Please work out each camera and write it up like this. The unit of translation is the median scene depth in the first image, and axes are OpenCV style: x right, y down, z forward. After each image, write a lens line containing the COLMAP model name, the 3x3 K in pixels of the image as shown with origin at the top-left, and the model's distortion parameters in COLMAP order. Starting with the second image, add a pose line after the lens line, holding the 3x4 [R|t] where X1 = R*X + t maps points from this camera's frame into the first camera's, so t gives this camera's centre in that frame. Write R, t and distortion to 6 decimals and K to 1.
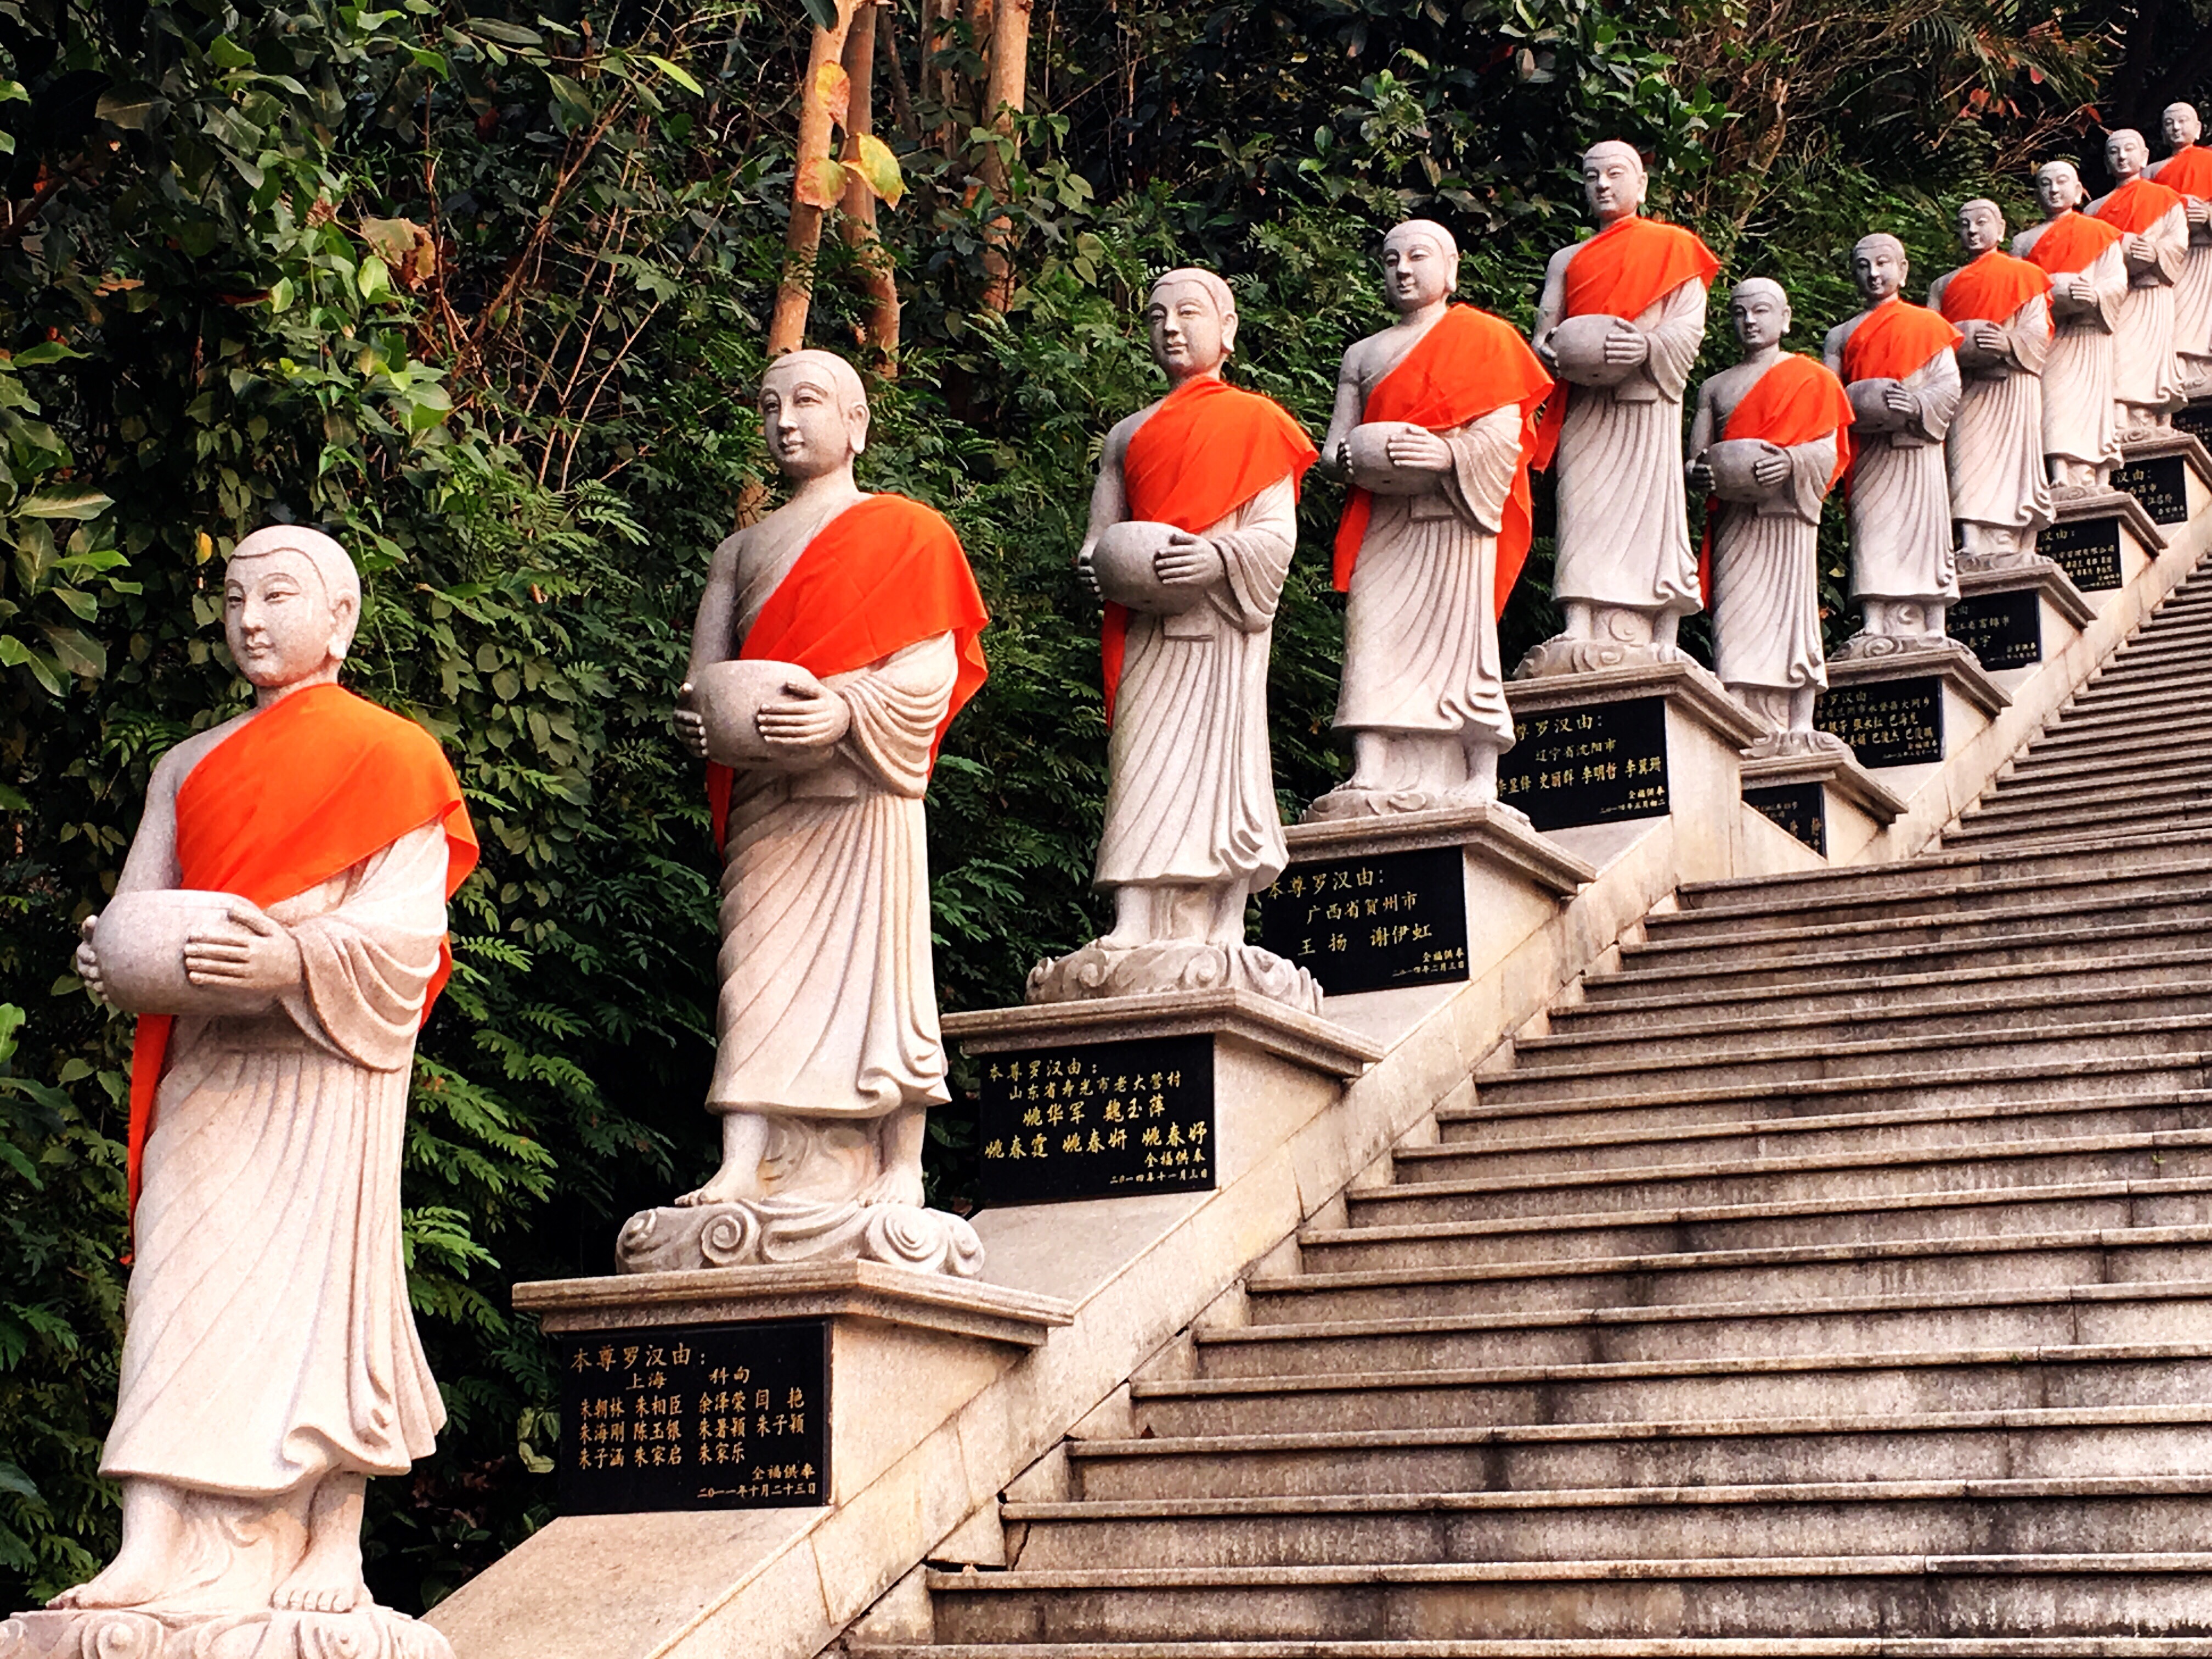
lens RADIAL K [[3815.5, 0, 1106.0], [0, 3815.5, 829.5], [0, 0, 1]] dist [0.013886, 0.028457]
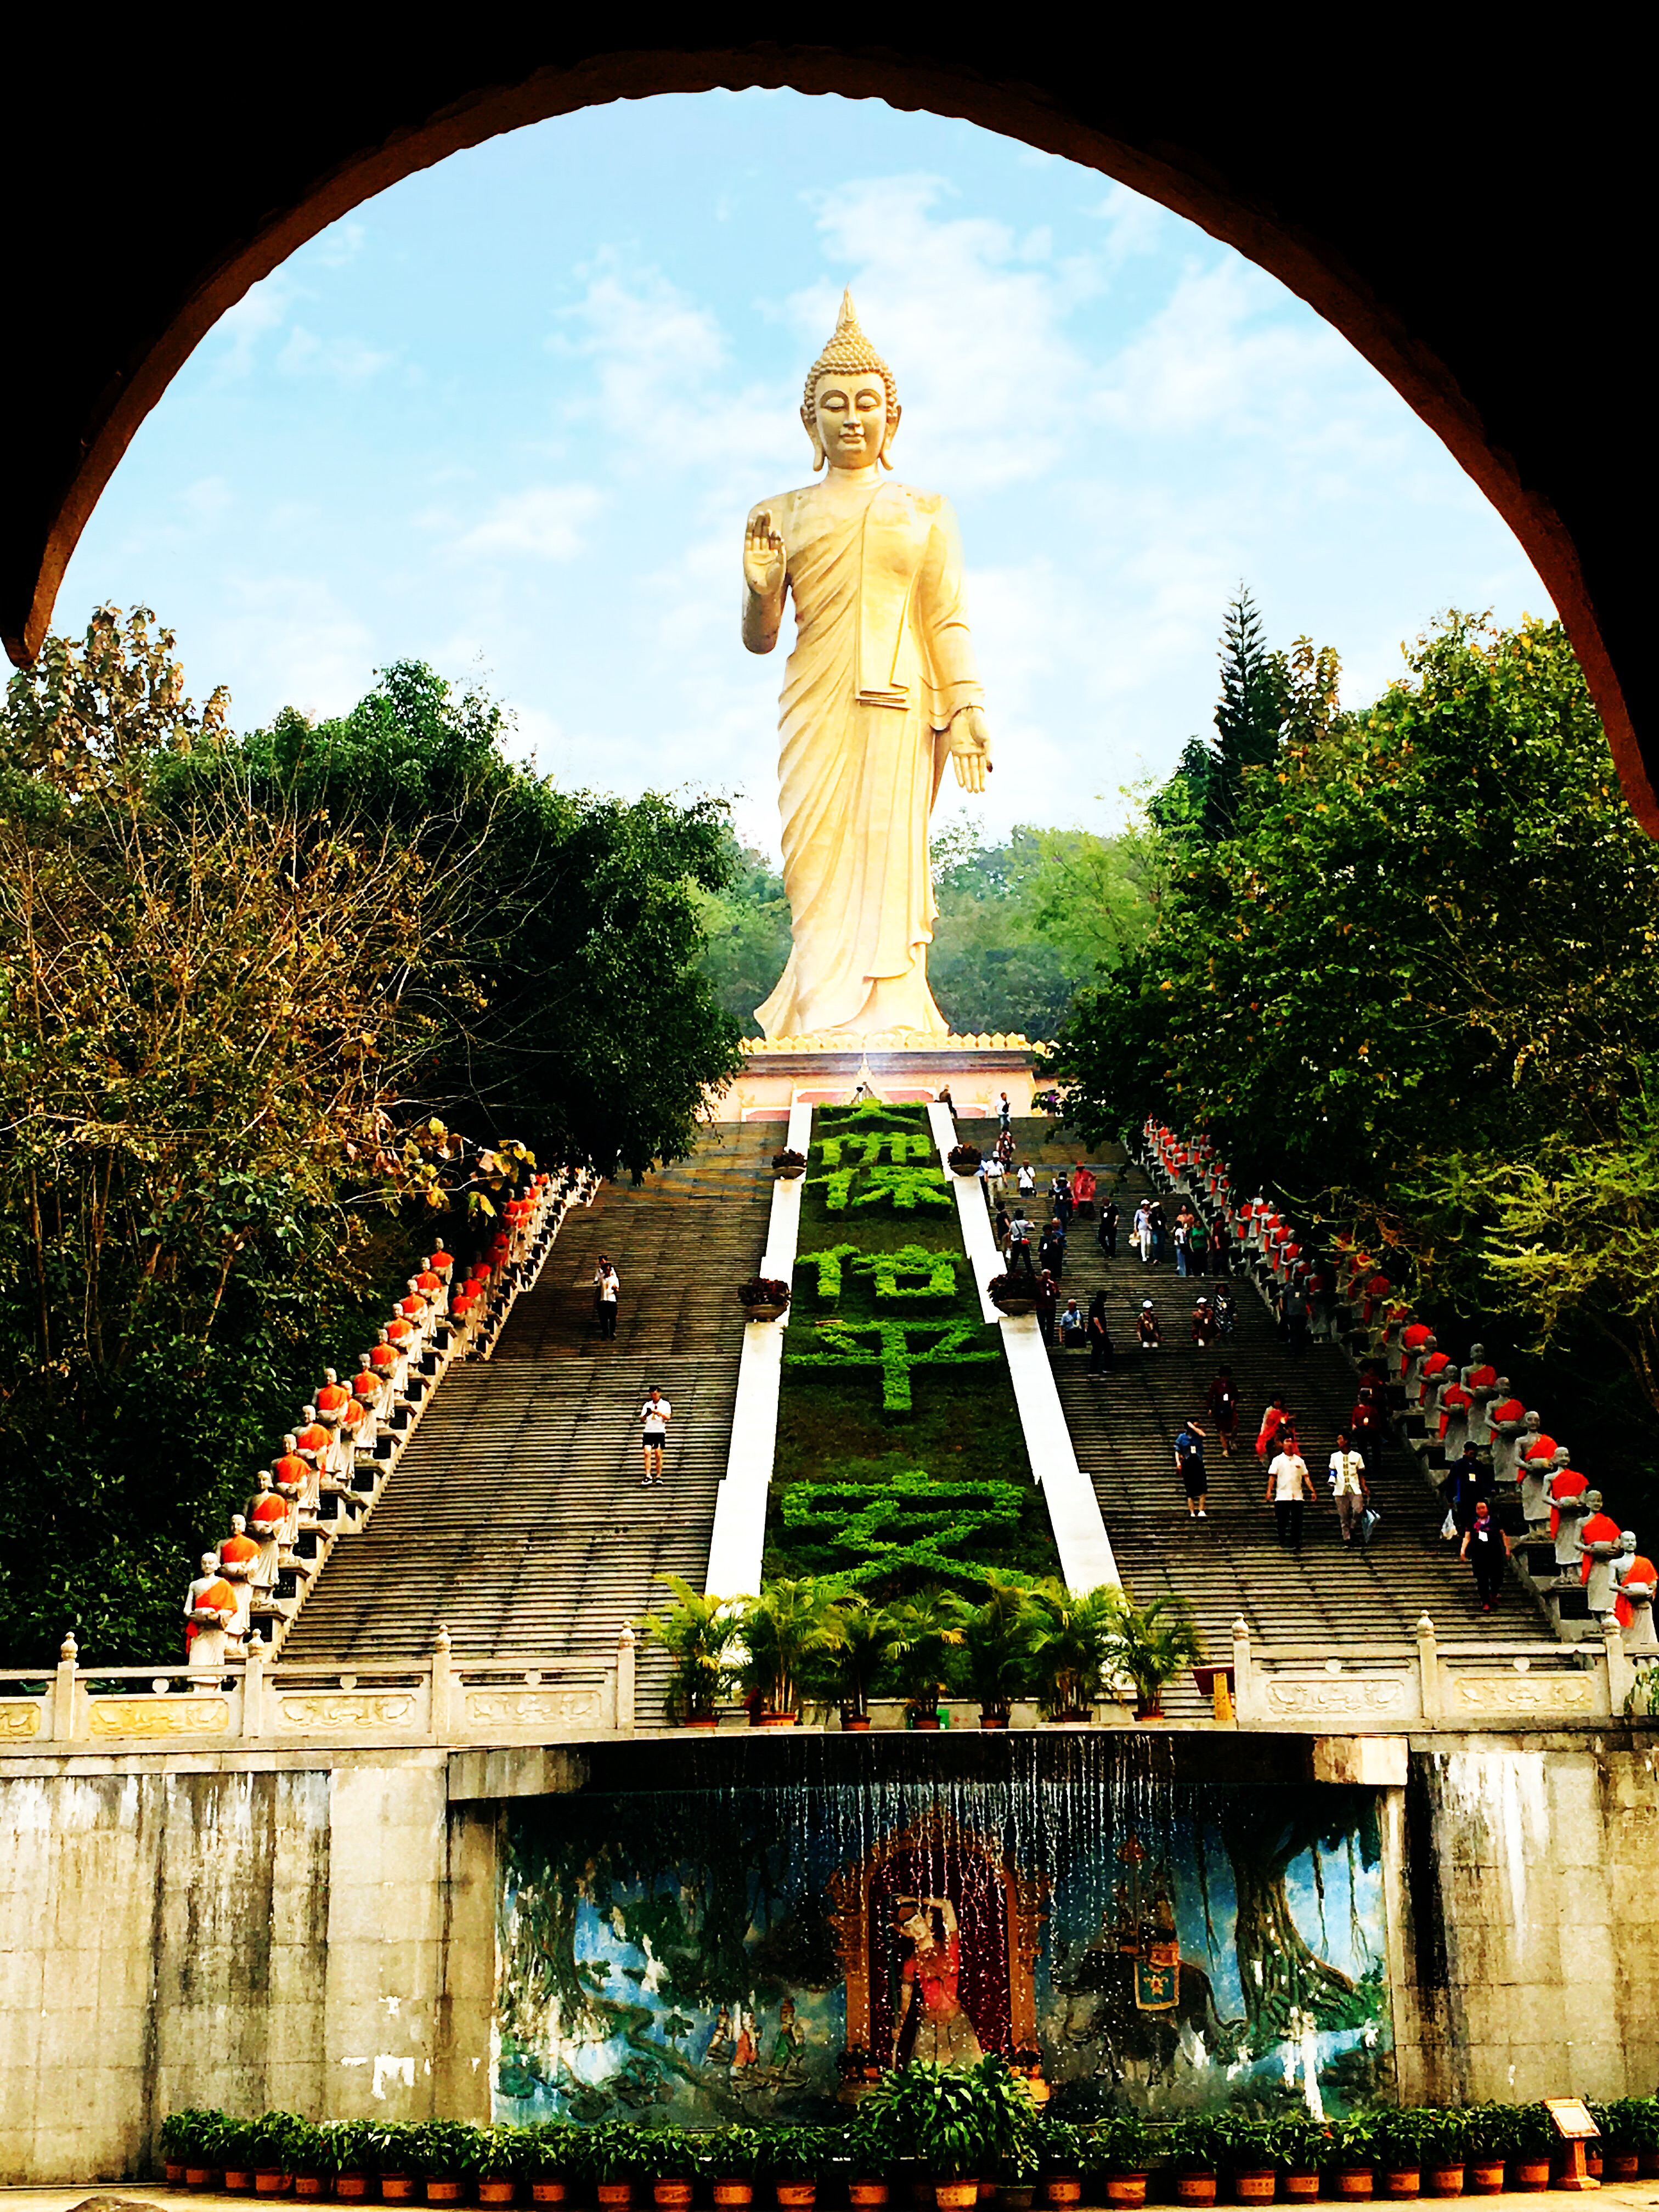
lens RADIAL K [[3035.2, 0, 829.5], [0, 3035.2, 1106.0], [0, 0, 1]] dist [0.015835, -0.000203]
pose [[0.892124, 0.101556, 0.440229, -1.478689], [-0.086168, 0.994769, -0.054864, -0.512832], [-0.443498, 0.011012, 0.896208, -3.903954]]
